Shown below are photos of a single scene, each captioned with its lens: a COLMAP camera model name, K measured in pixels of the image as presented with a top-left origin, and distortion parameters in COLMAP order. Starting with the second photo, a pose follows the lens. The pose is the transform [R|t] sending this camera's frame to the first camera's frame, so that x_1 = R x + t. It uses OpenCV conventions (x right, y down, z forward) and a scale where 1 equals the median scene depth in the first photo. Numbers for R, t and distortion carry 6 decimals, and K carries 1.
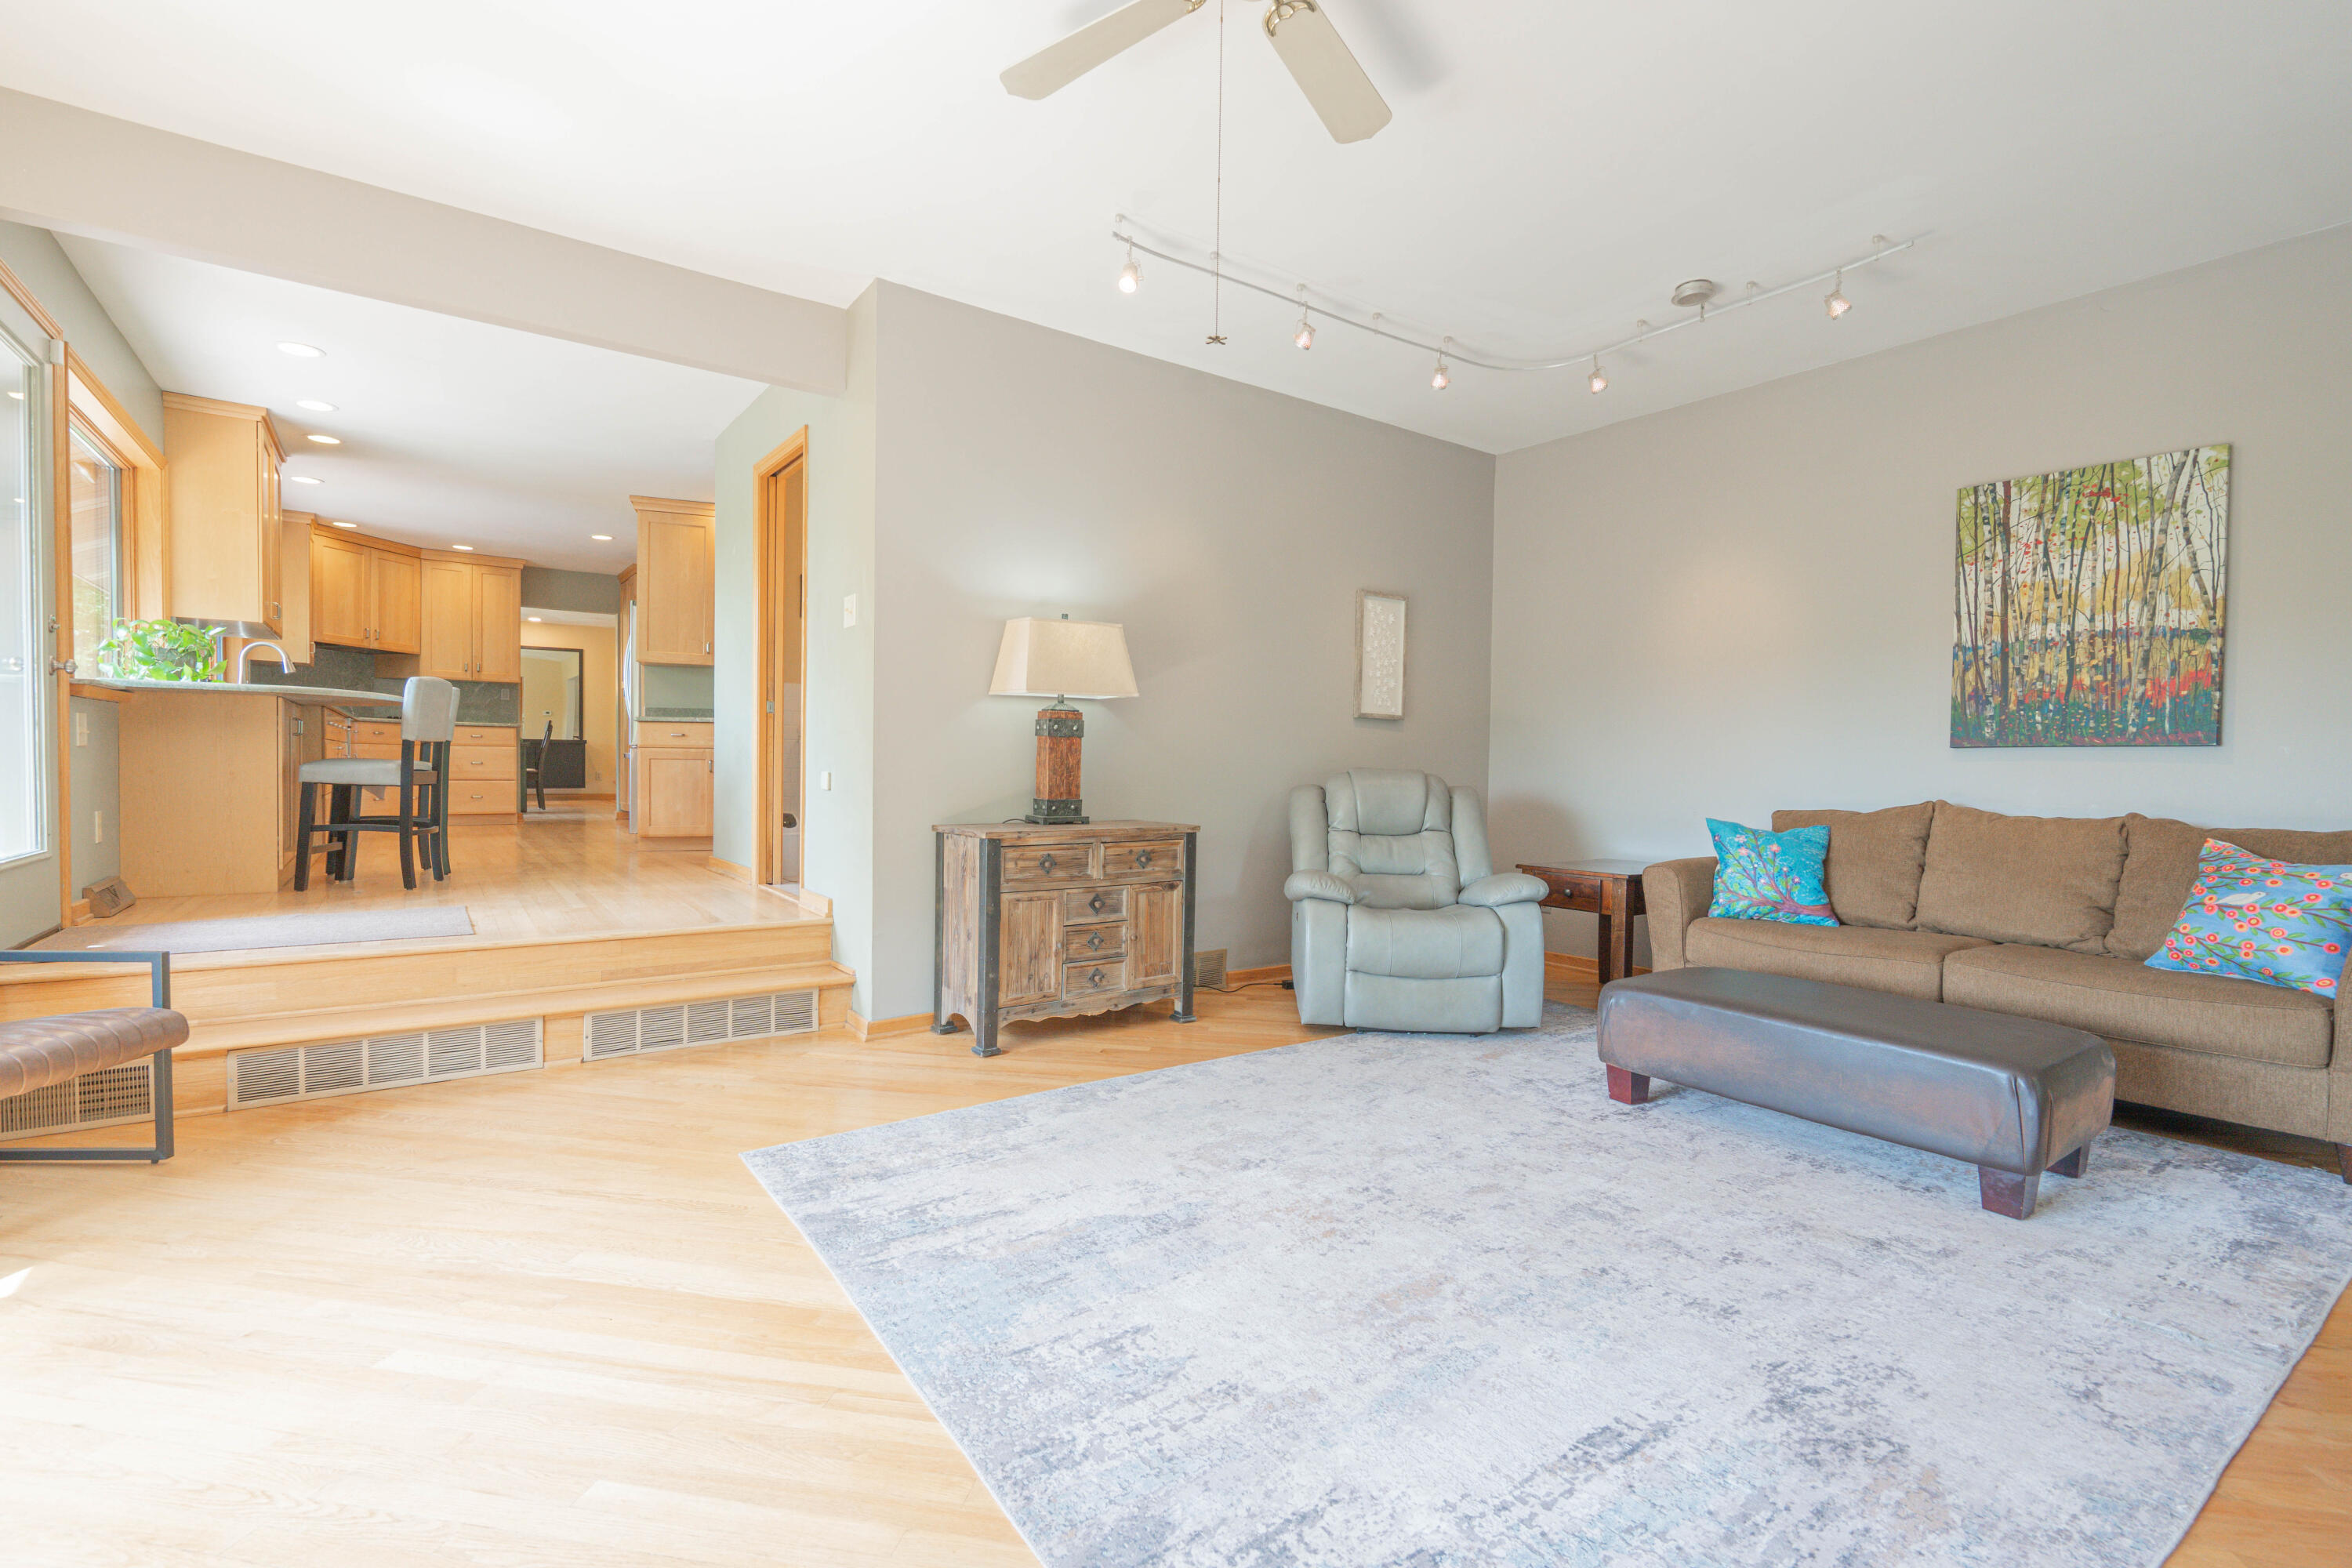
lens RADIAL K [[1053.6, 0, 1155.9], [0, 1053.6, 783.5], [0, 0, 1]] dist [-0.007179, 0.003535]
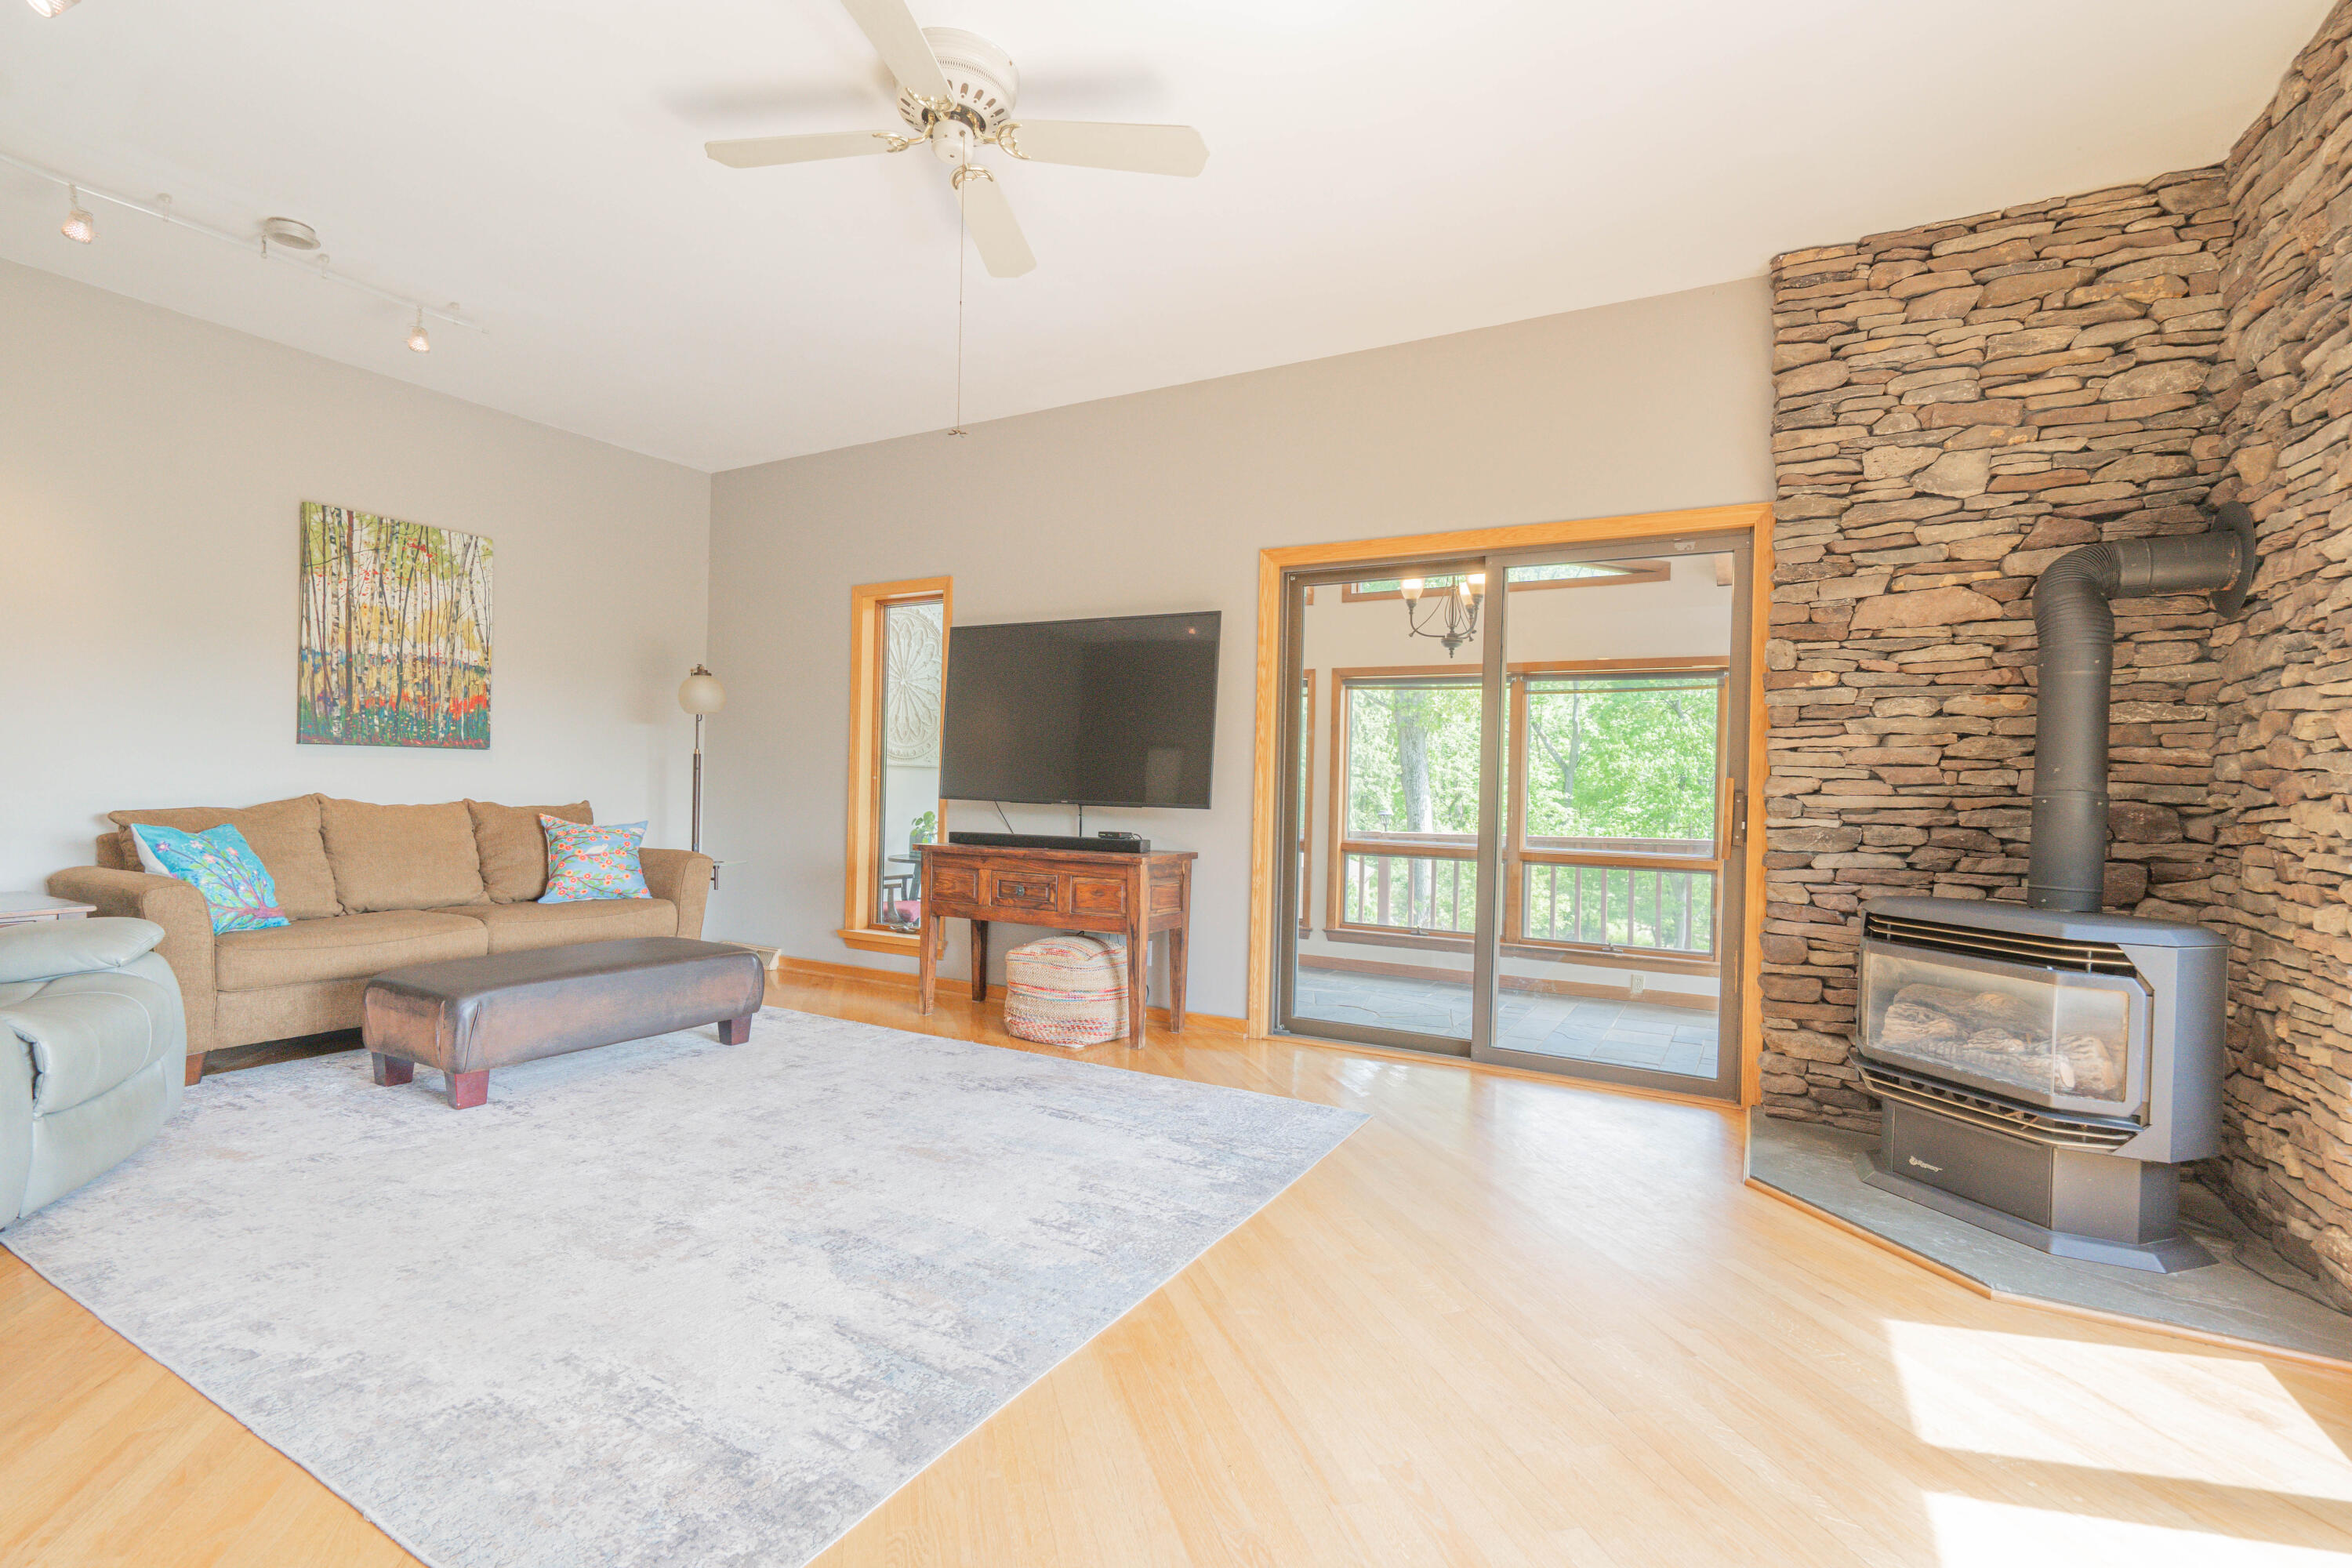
lens RADIAL K [[1053.6, 0, 1178.7], [0, 1053.6, 788.8], [0, 0, 1]] dist [-0.007179, 0.003535]
pose [[-0.437424, -0.026451, 0.898866, -0.685317], [-0.009837, 0.999648, 0.024629, -0.027039], [-0.899202, 0.001931, -0.437530, 0.775604]]
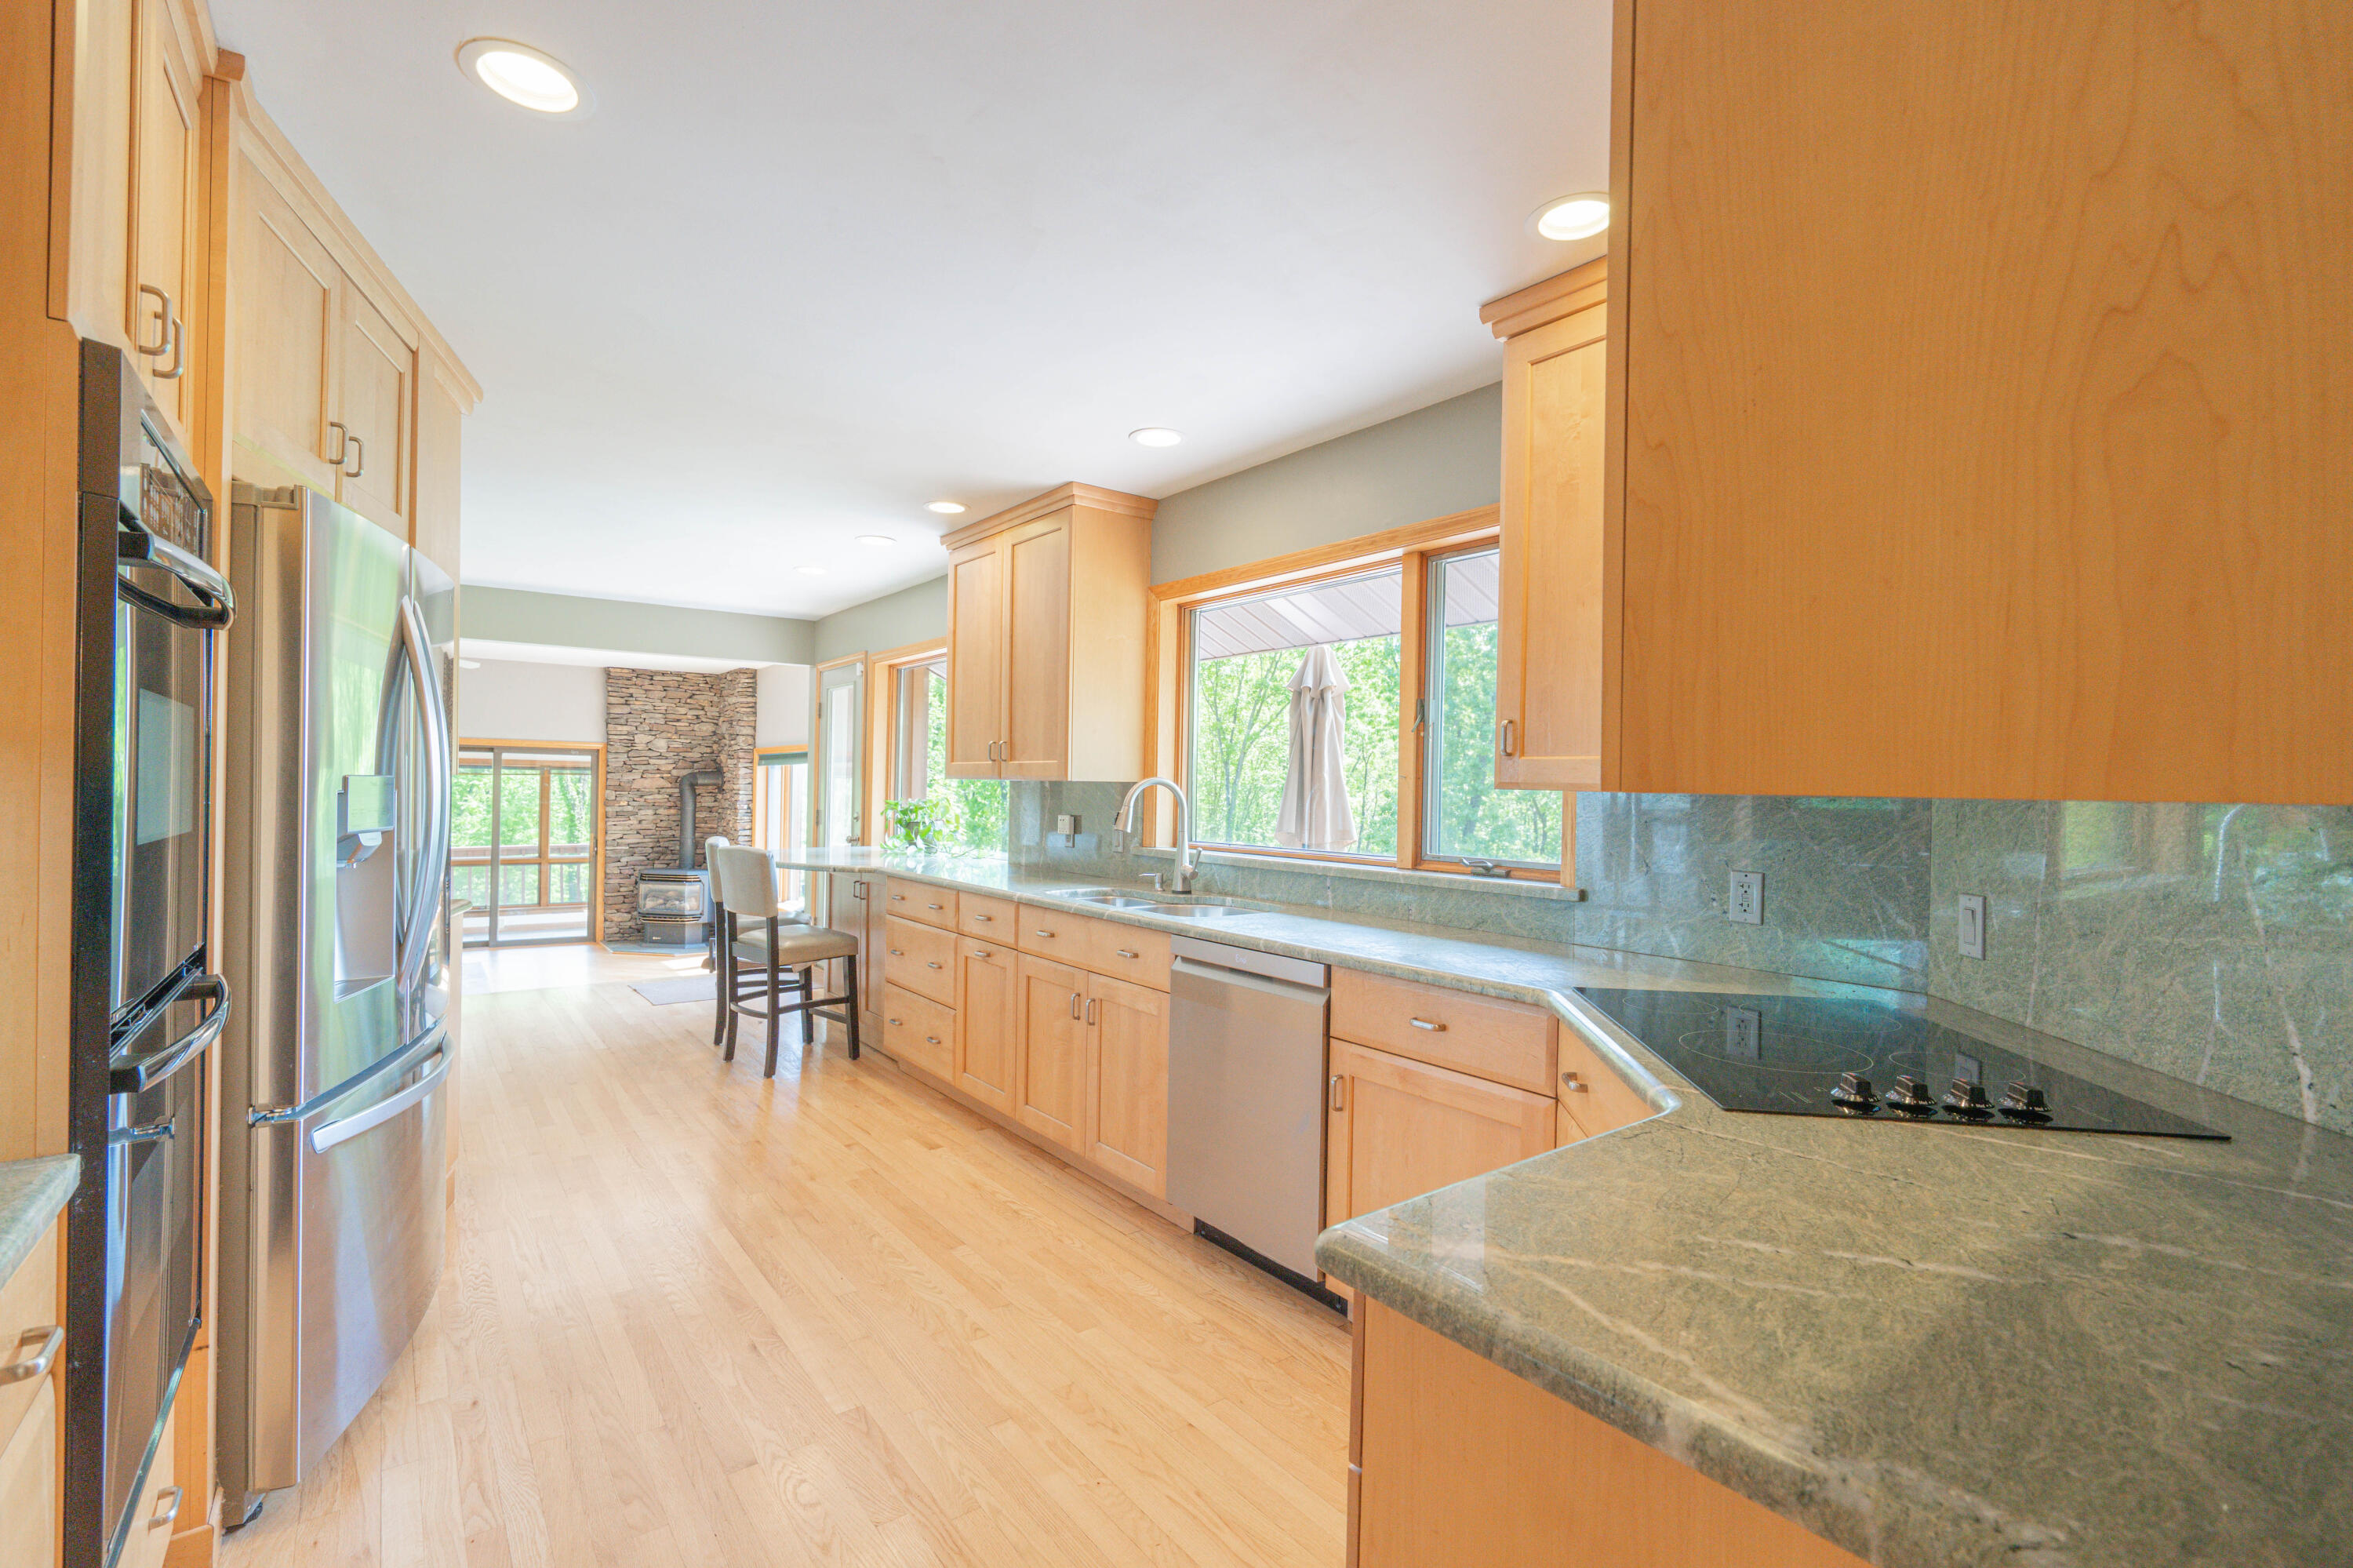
lens RADIAL K [[1054.1, 0, 1170.6], [0, 1054.1, 782.7], [0, 0, 1]] dist [-0.007179, 0.003535]
pose [[-0.999404, -0.026955, -0.021566, -1.654898], [-0.027368, 0.999443, 0.019082, -0.281416], [0.021040, 0.019661, -0.999585, 3.036475]]
